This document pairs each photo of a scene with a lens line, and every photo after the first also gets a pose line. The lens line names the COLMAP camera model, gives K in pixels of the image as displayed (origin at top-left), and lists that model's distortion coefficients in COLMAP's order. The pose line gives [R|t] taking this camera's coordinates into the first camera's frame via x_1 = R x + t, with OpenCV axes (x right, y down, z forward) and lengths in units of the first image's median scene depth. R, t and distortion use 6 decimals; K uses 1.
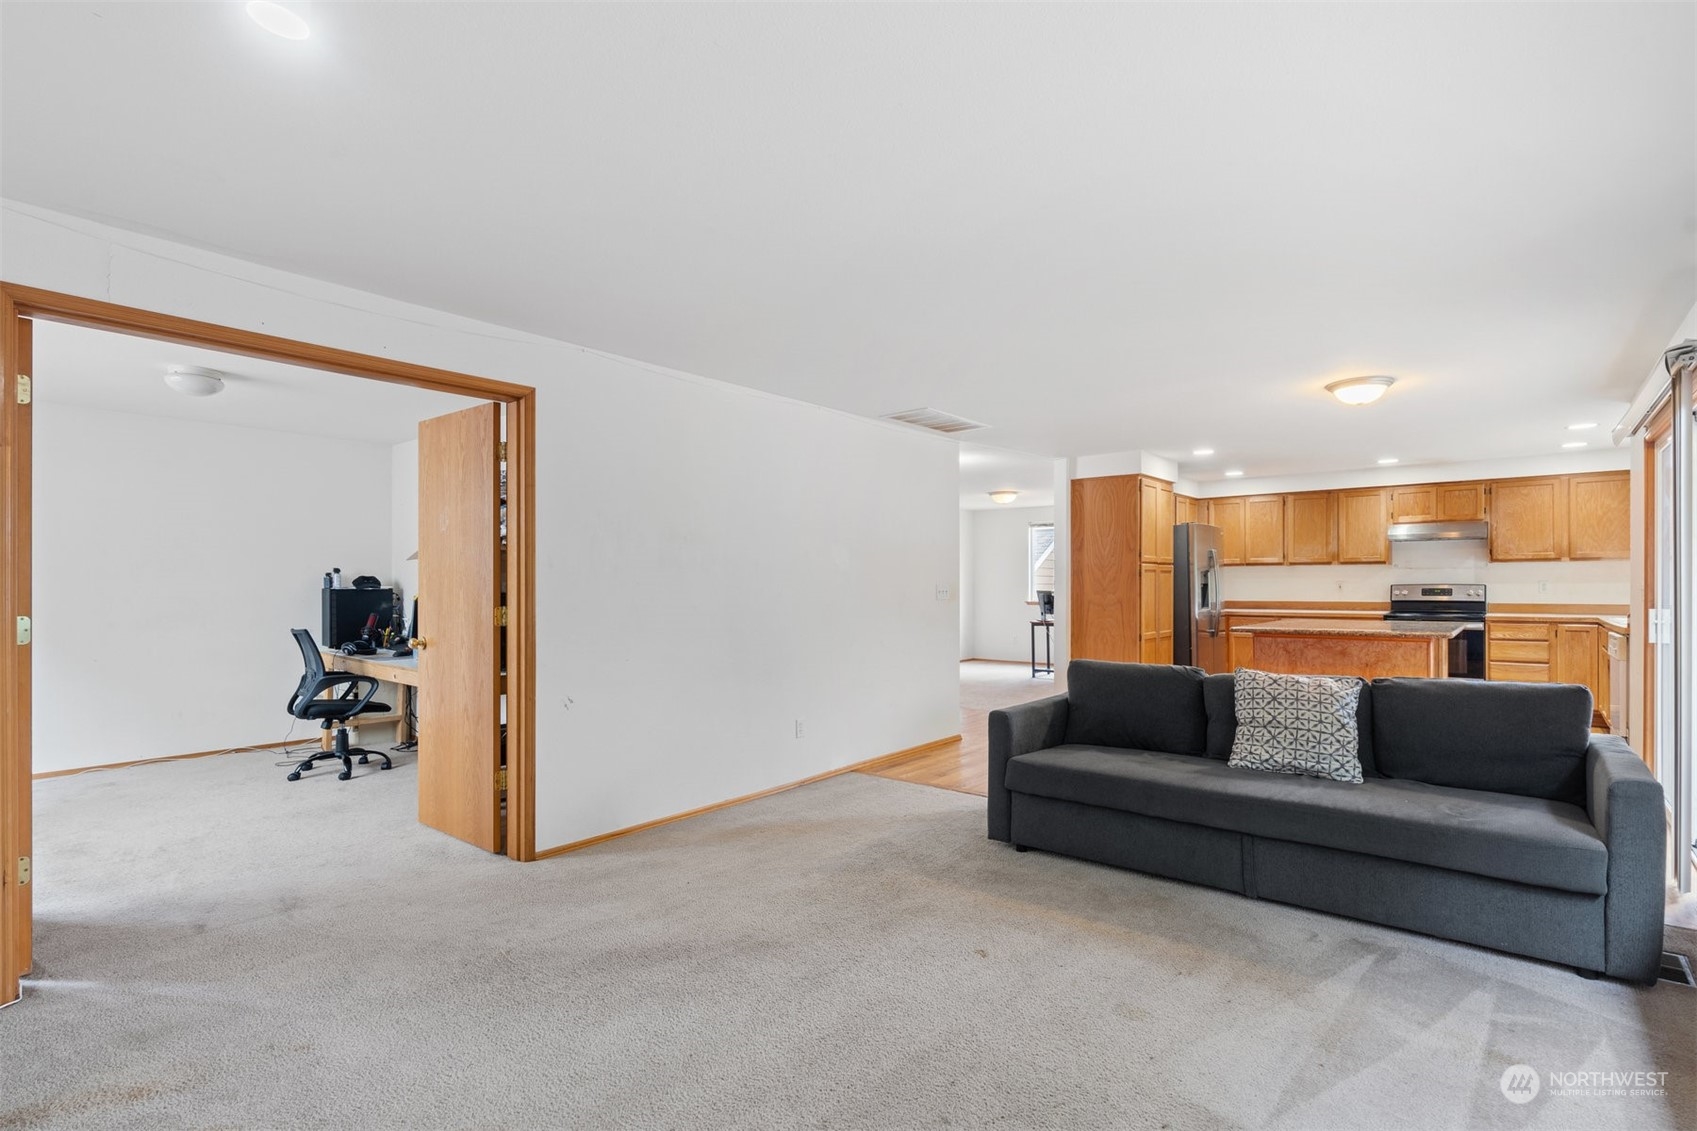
lens RADIAL K [[774.3, 0, 871.7], [0, 774.3, 592.4], [0, 0, 1]] dist [-0.012834, 0.002280]
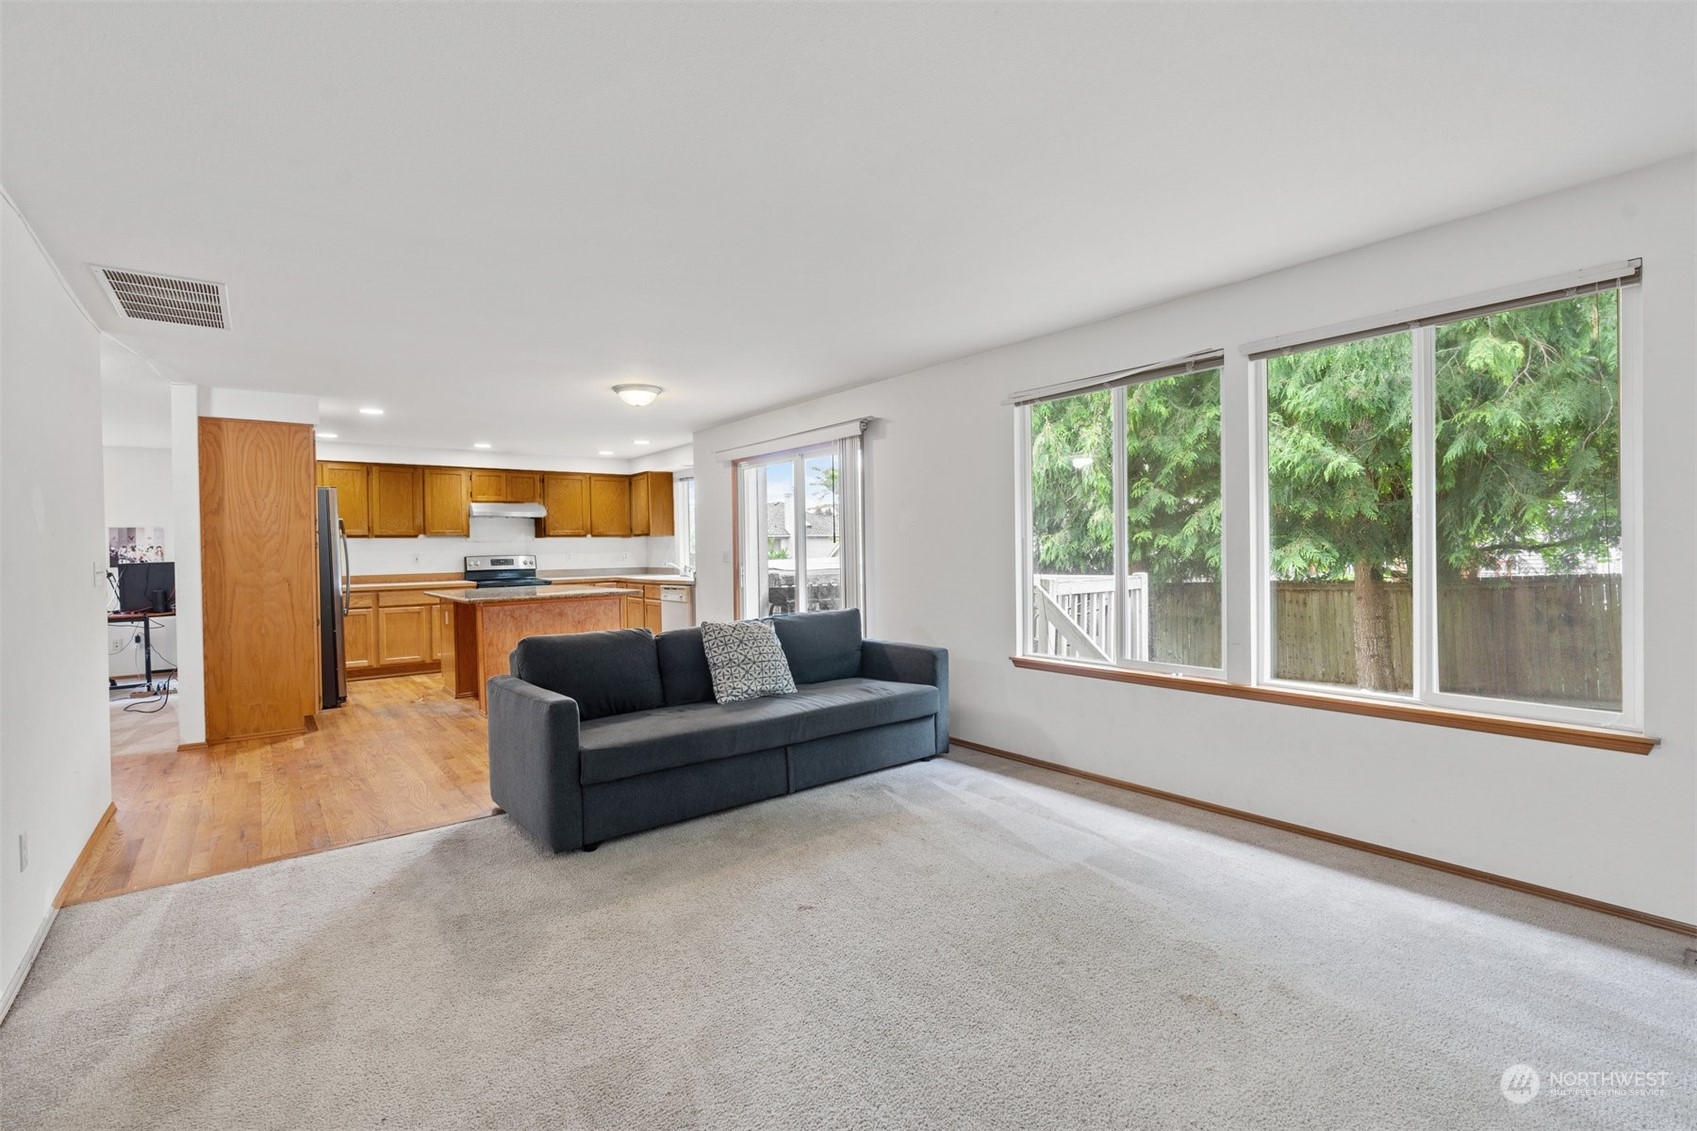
lens RADIAL K [[774.3, 0, 835.2], [0, 774.3, 543.3], [0, 0, 1]] dist [-0.012834, 0.002280]
pose [[0.233676, 0.006707, 0.972291, -0.324119], [0.025707, 0.999584, -0.013074, -0.001238], [-0.971975, 0.028049, 0.233407, 0.267662]]
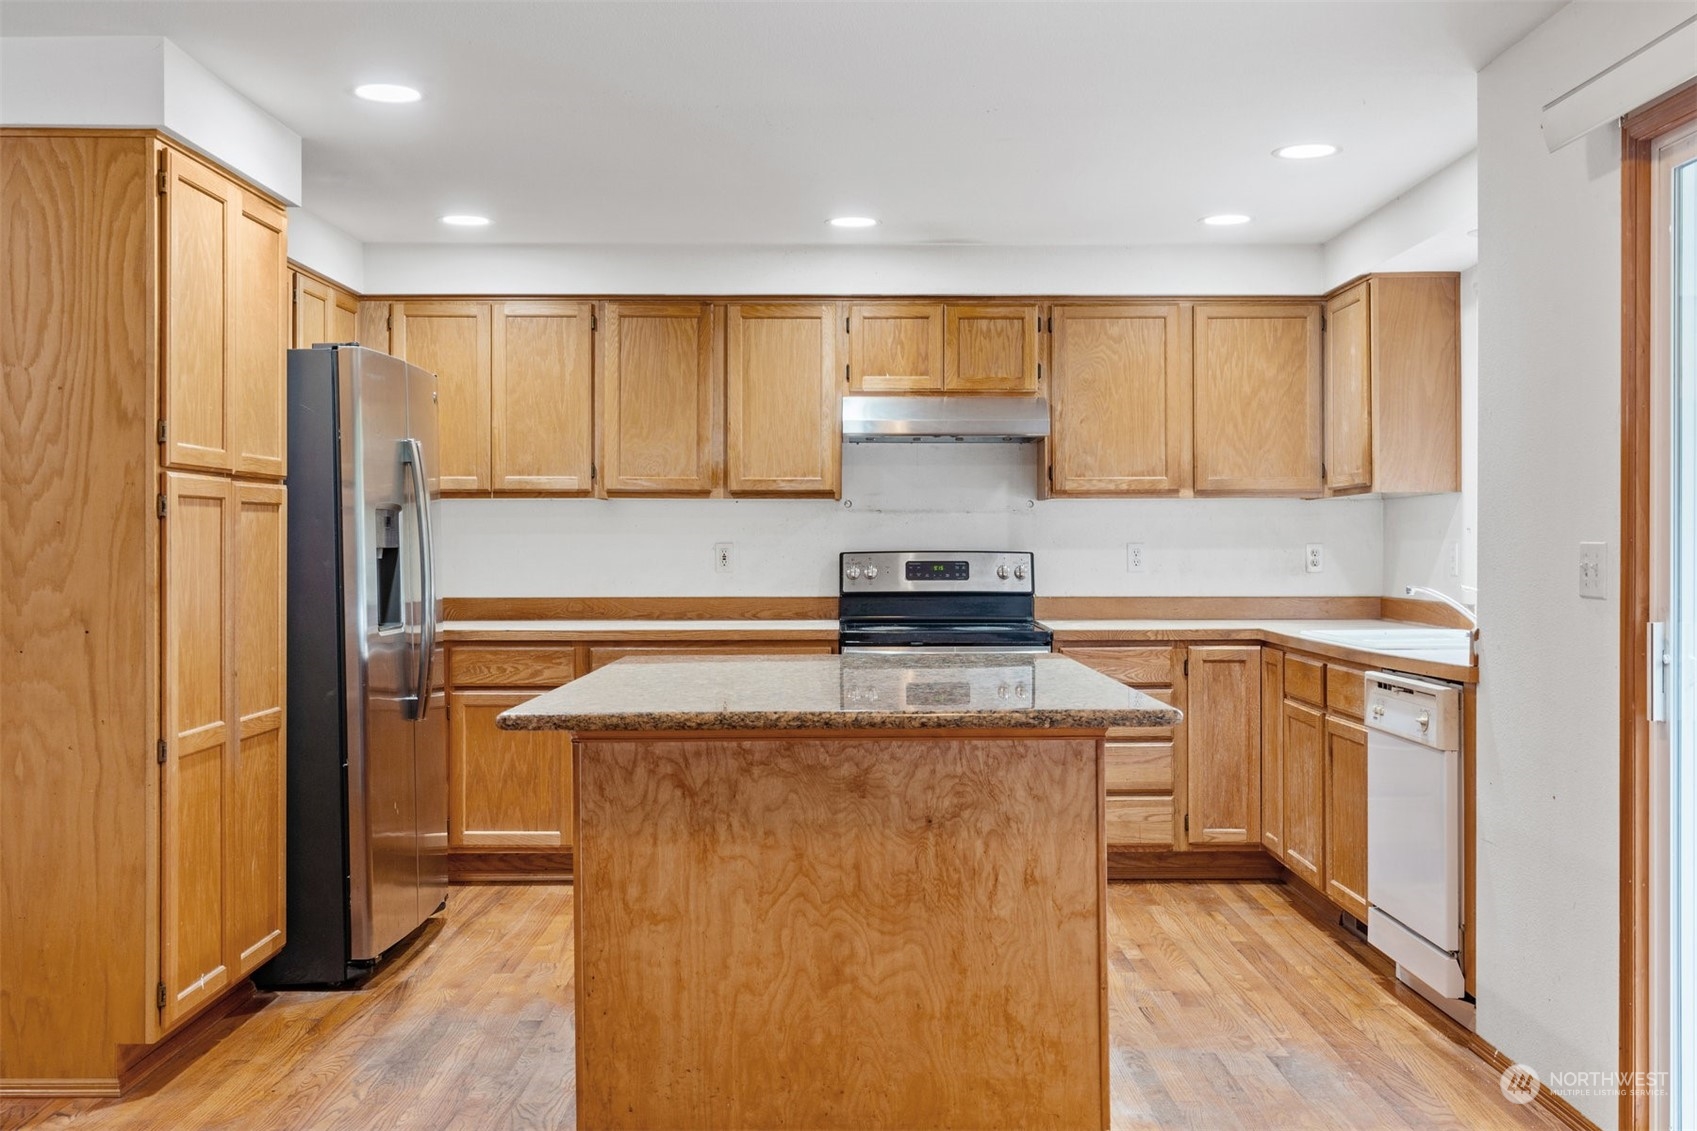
lens RADIAL K [[1649.1, 0, 836.7], [0, 1649.1, 555.7], [0, 0, 1]] dist [-0.004227, 0.000000]
pose [[0.771135, -0.000588, 0.636671, 0.167679], [0.005733, 0.999965, -0.006020, -0.003723], [-0.636646, 0.008292, 0.771112, 0.422297]]
